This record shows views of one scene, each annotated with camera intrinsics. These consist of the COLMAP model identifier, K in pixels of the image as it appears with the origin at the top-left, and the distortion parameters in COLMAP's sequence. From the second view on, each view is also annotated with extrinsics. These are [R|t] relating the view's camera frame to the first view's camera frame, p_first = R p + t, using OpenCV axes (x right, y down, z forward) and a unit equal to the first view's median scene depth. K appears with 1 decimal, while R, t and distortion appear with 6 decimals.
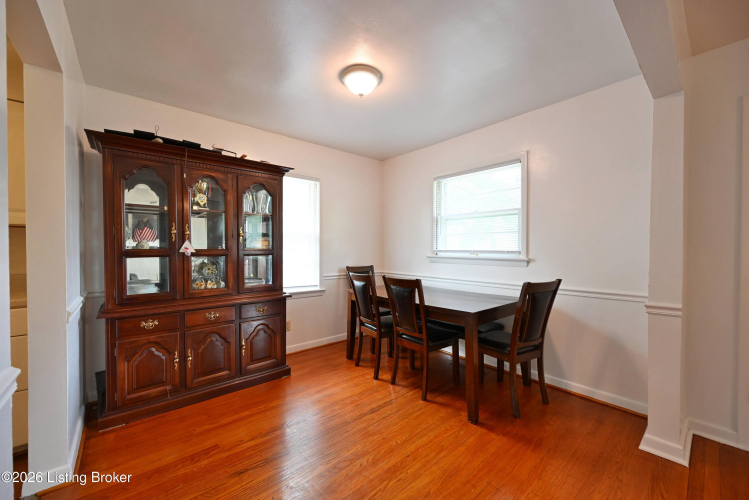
lens RADIAL K [[291.7, 0, 370.6], [0, 291.7, 254.4], [0, 0, 1]] dist [-0.002314, 0.000284]
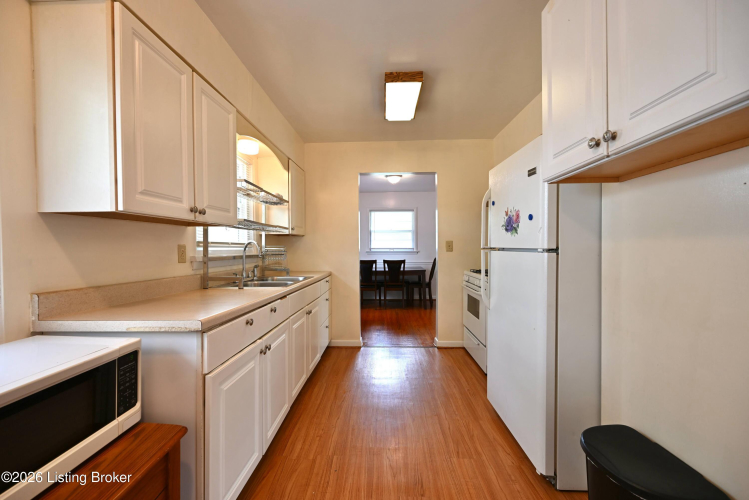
lens RADIAL K [[291.7, 0, 374.2], [0, 291.7, 250.9], [0, 0, 1]] dist [-0.002314, 0.000284]
pose [[0.682276, -0.009956, 0.731027, -1.624759], [0.016760, 0.999857, -0.002026, 0.012455], [-0.730902, 0.013634, 0.682346, -0.448241]]
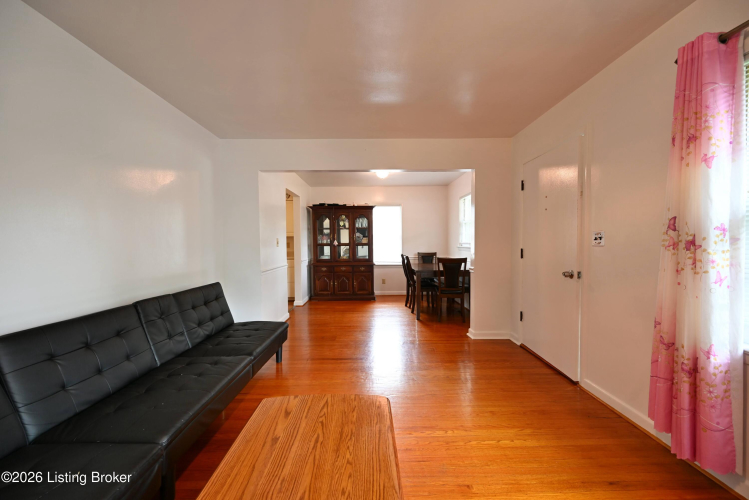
lens RADIAL K [[291.7, 0, 374.7], [0, 291.7, 250.4], [0, 0, 1]] dist [-0.002314, 0.000284]
pose [[0.764141, 0.008737, -0.644990, 1.272902], [0.001156, 0.999888, 0.014914, 0.008307], [0.645048, -0.012143, 0.764046, -0.756870]]
